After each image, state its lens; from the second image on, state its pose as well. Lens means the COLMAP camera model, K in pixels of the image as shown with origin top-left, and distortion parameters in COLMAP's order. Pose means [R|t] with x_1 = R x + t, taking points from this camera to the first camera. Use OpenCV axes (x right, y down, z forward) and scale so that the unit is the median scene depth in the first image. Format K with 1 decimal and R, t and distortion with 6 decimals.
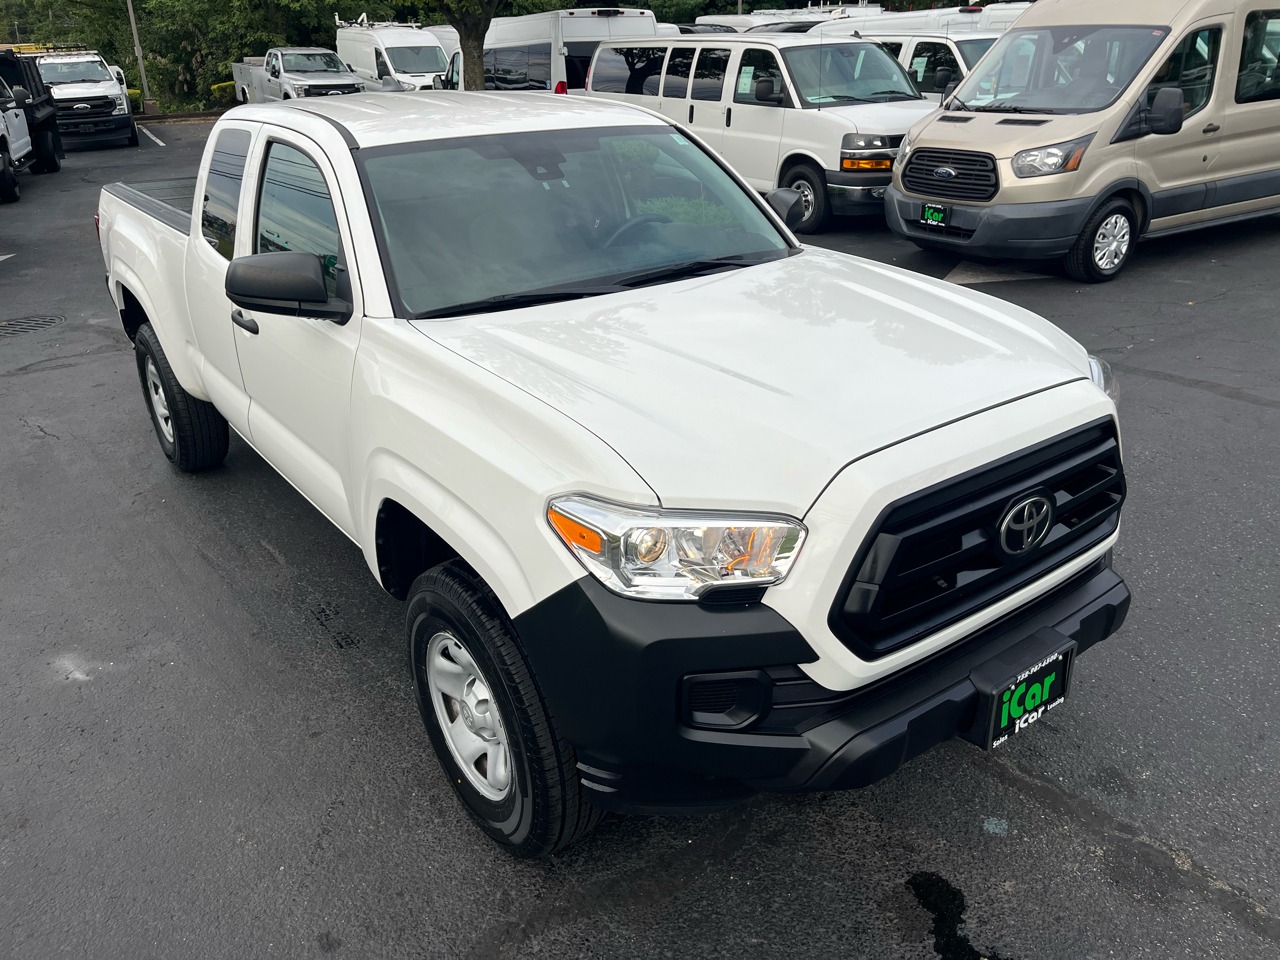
lens RADIAL K [[994.8, 0, 628.7], [0, 994.8, 472.9], [0, 0, 1]] dist [0.055422, -0.099209]
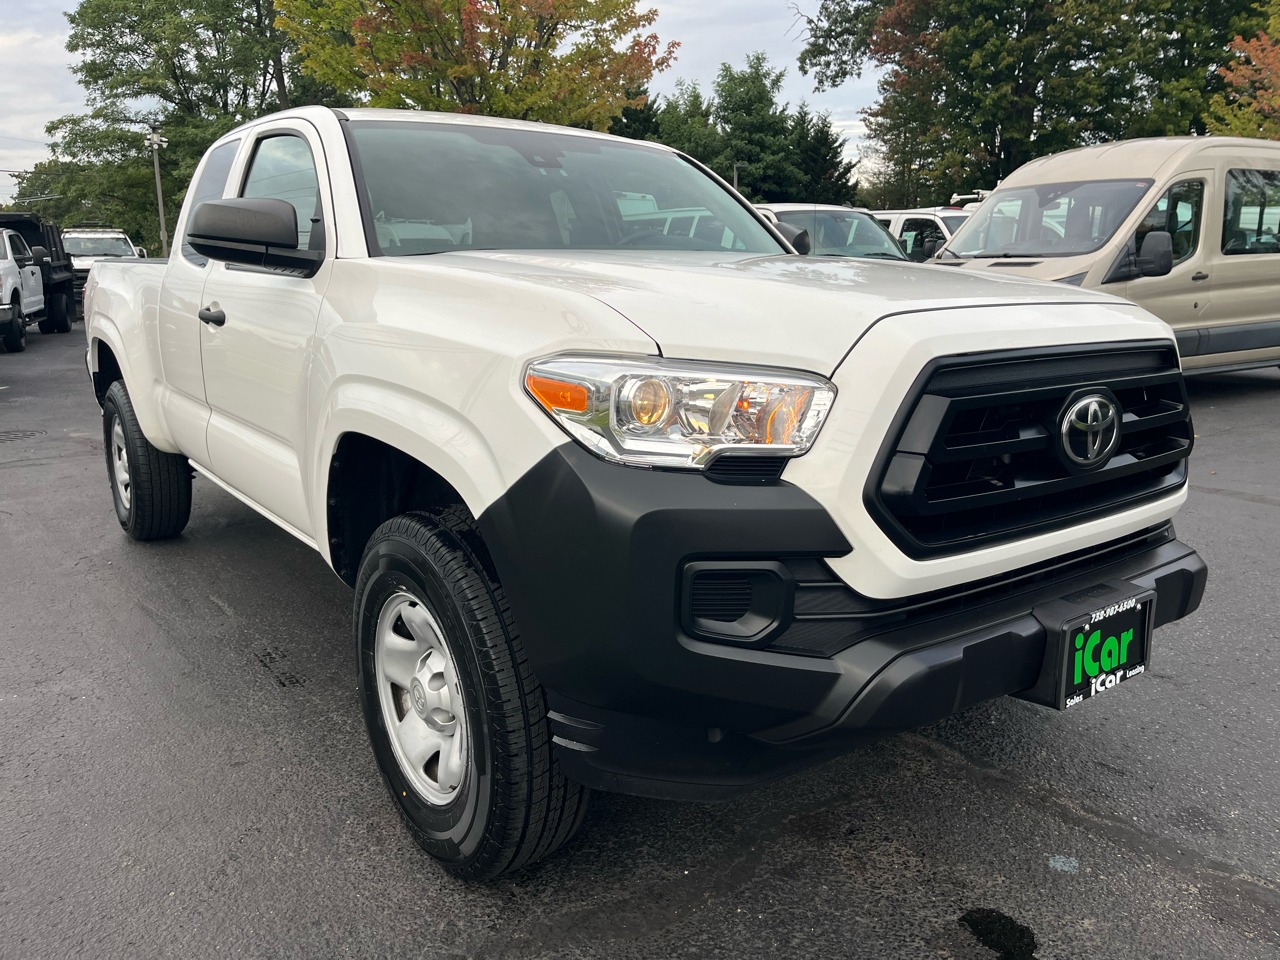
lens RADIAL K [[994.8, 0, 633.9], [0, 994.8, 465.8], [0, 0, 1]] dist [0.055422, -0.099209]
pose [[0.999598, 0.026780, 0.009348, 0.002945], [-0.024266, 0.978032, -0.207036, 0.214113], [-0.014687, 0.206725, 0.978289, 0.146570]]
